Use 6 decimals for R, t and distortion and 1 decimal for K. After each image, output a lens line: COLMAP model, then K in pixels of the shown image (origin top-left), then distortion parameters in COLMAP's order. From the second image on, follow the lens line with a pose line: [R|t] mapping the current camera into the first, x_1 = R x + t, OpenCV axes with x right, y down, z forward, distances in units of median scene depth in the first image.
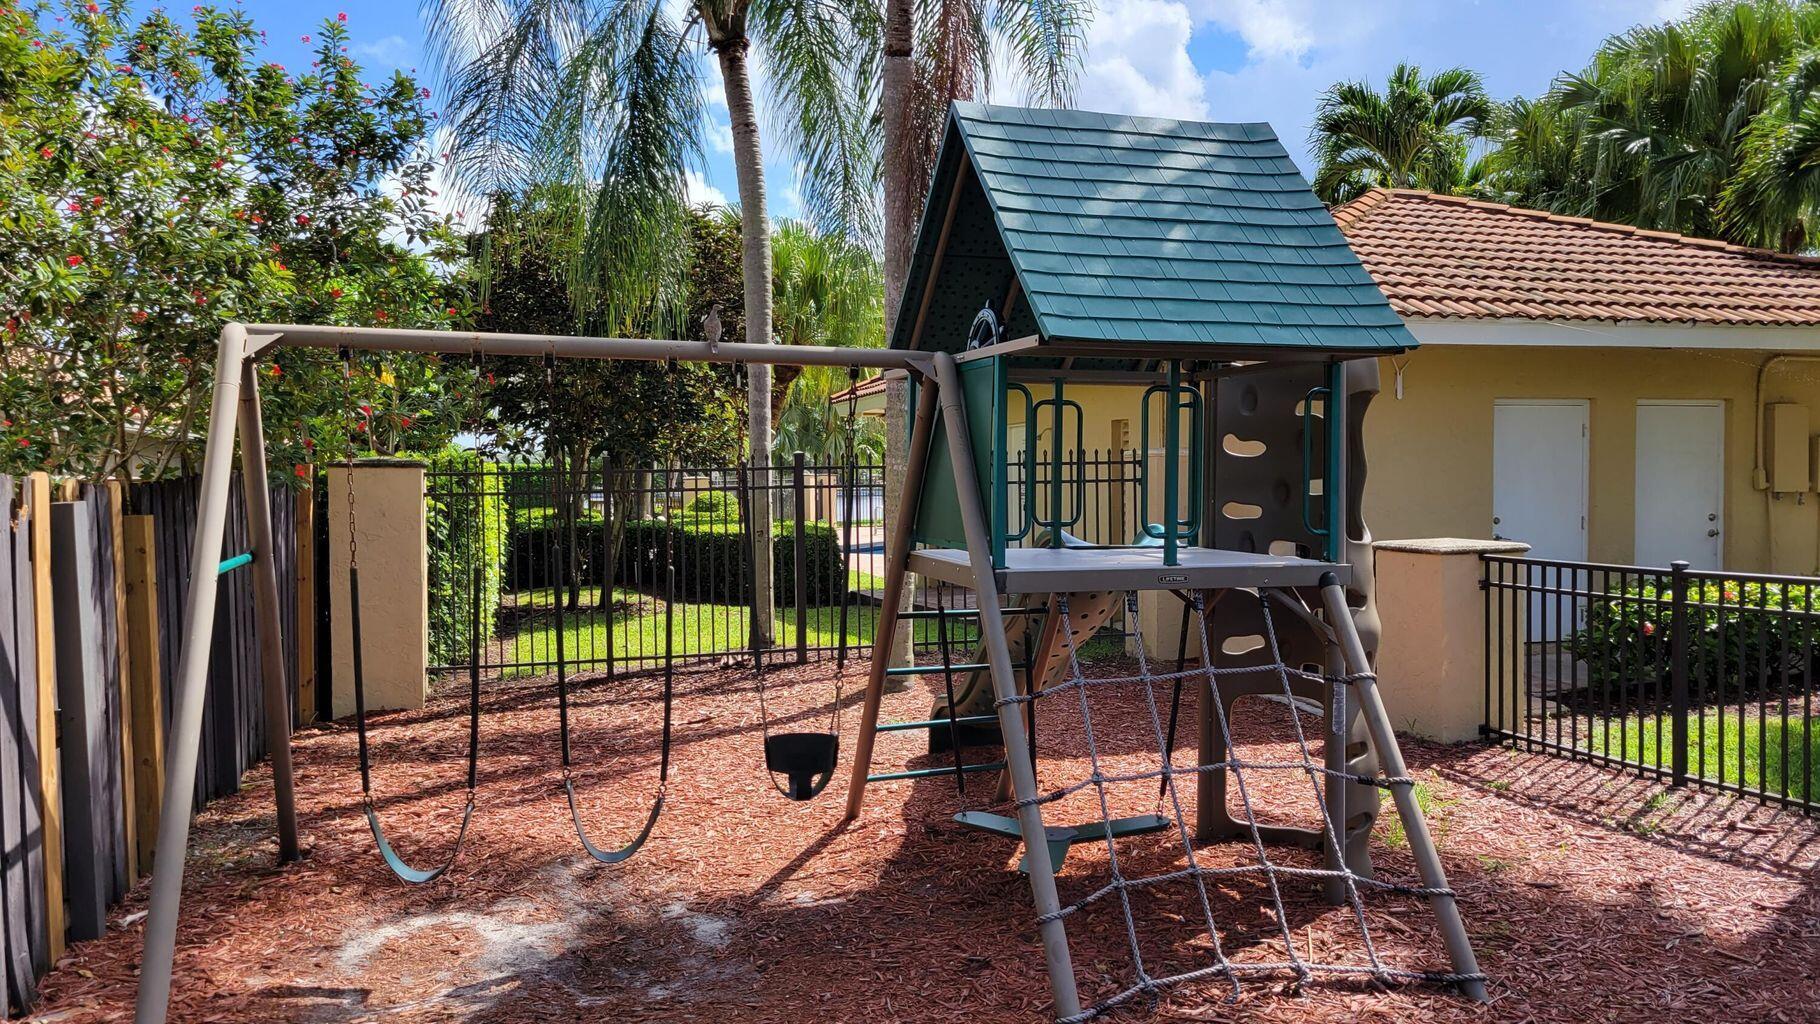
lens RADIAL K [[1361.3, 0, 902.1], [0, 1361.3, 502.5], [0, 0, 1]] dist [0.039521, -0.021532]
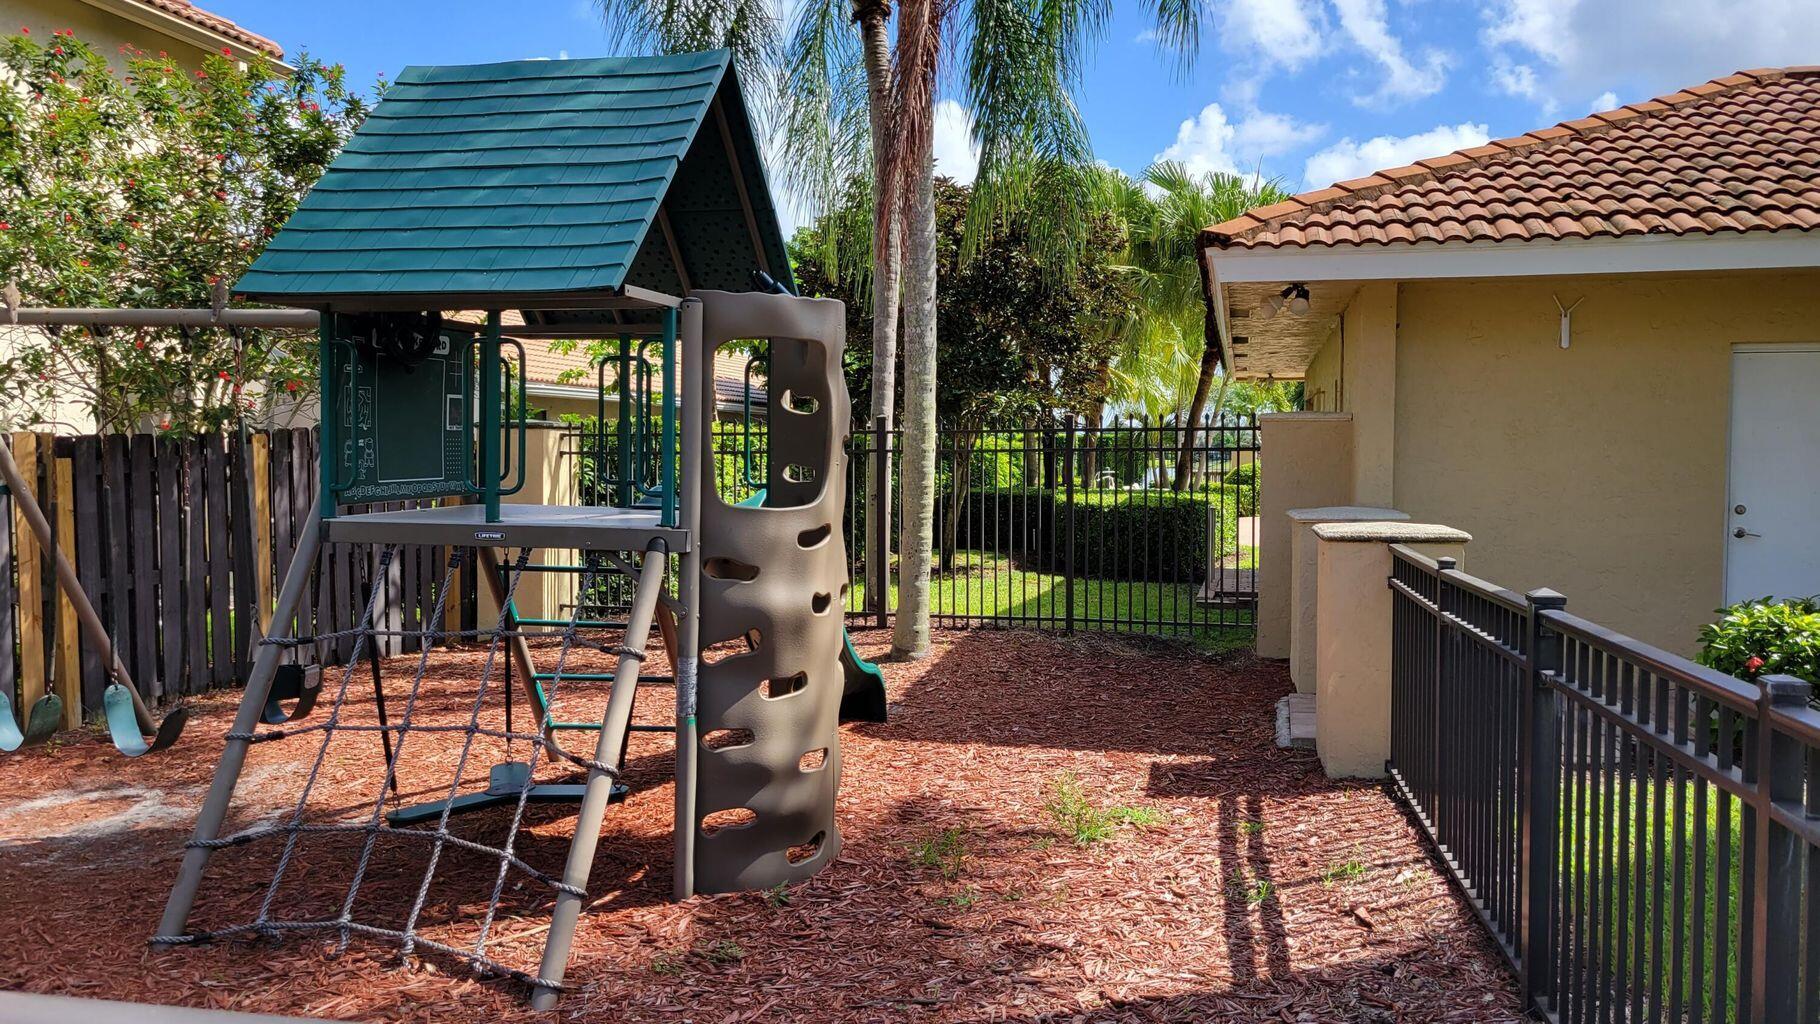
lens RADIAL K [[1361.3, 0, 902.1], [0, 1361.3, 502.5], [0, 0, 1]] dist [0.039521, -0.021532]
pose [[0.862605, 0.033547, -0.504765, 0.428648], [-0.021197, 0.999319, 0.030193, -0.003521], [0.505434, -0.015345, 0.862729, 0.135037]]
